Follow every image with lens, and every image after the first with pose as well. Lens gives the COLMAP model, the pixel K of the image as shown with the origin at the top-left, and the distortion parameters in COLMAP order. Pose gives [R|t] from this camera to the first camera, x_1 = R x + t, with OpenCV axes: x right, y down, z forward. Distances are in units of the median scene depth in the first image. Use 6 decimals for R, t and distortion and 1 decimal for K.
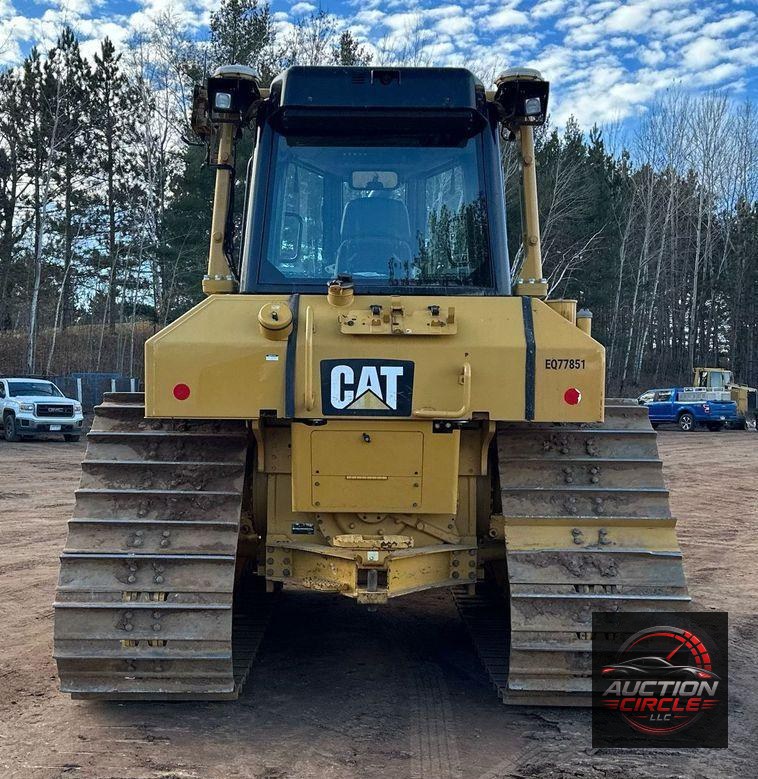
lens RADIAL K [[1132.5, 0, 344.9], [0, 1132.5, 443.0], [0, 0, 1]] dist [0.132141, -0.106862]
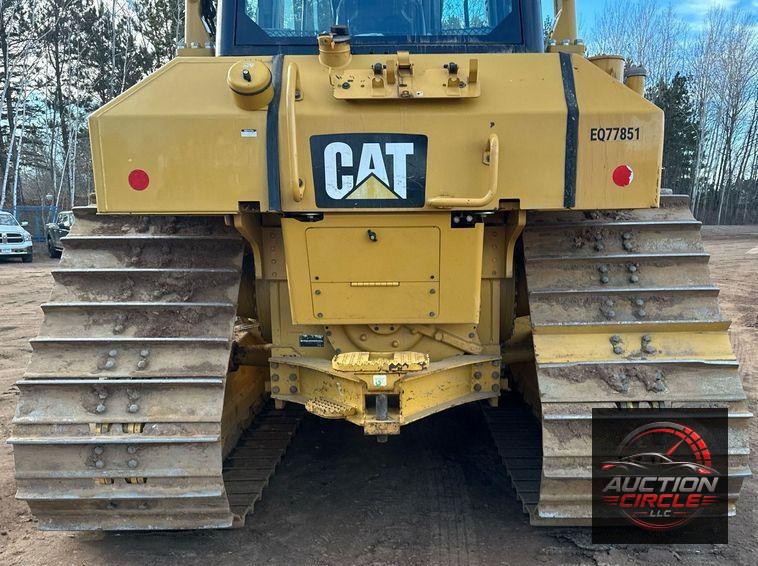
lens RADIAL K [[718.2, 0, 410.4], [0, 718.2, 376.2], [0, 0, 1]] dist [0.139807, -0.181972]
pose [[0.999573, -0.024825, 0.015382, 0.036326], [0.021990, 0.986394, 0.162922, 0.011499], [-0.019217, -0.162515, 0.986519, 0.454509]]
